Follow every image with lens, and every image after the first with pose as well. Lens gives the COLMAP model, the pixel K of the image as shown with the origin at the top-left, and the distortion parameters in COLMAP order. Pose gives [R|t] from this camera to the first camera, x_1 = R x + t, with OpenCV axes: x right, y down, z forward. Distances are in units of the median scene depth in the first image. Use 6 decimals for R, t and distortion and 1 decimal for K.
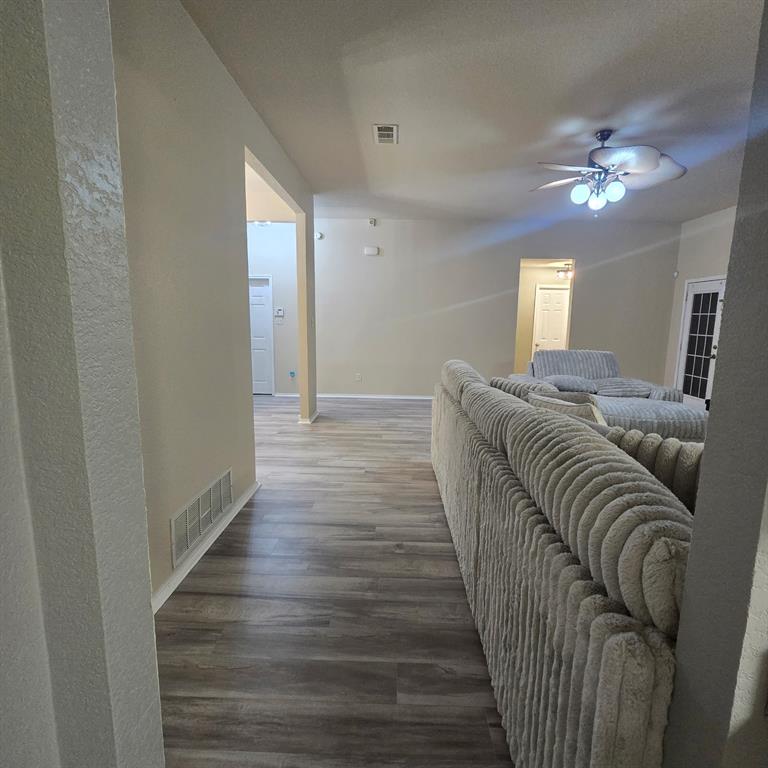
lens RADIAL K [[418.7, 0, 390.0], [0, 418.7, 383.8], [0, 0, 1]] dist [-0.001860, -0.002438]
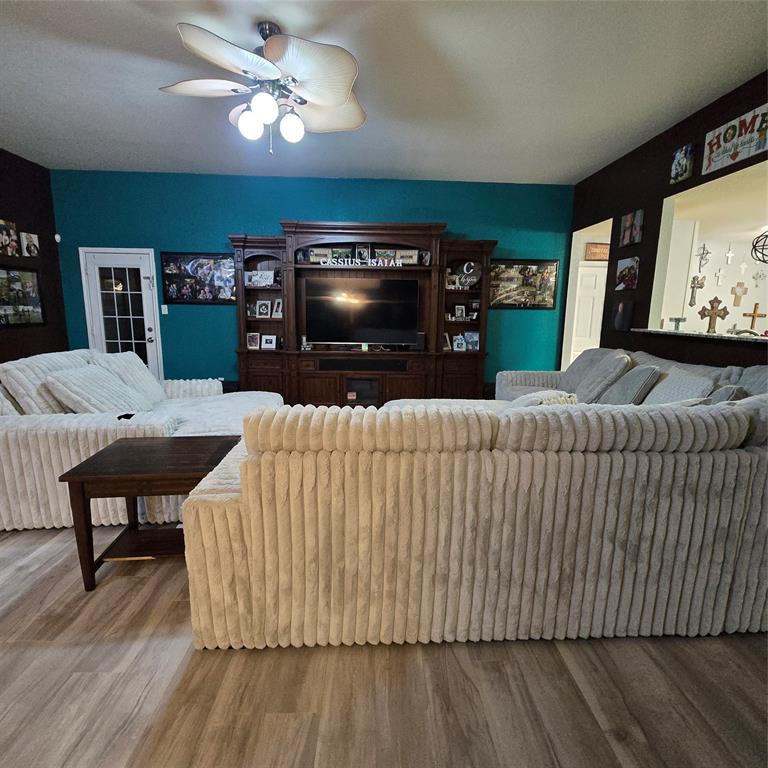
lens RADIAL K [[418.5, 0, 388.1], [0, 418.5, 382.8], [0, 0, 1]] dist [0.000932, -0.003588]
pose [[-0.062744, -0.188081, 0.980147, -0.230352], [0.139266, 0.970824, 0.195207, -0.110338], [-0.988265, 0.148749, -0.034720, 0.732518]]
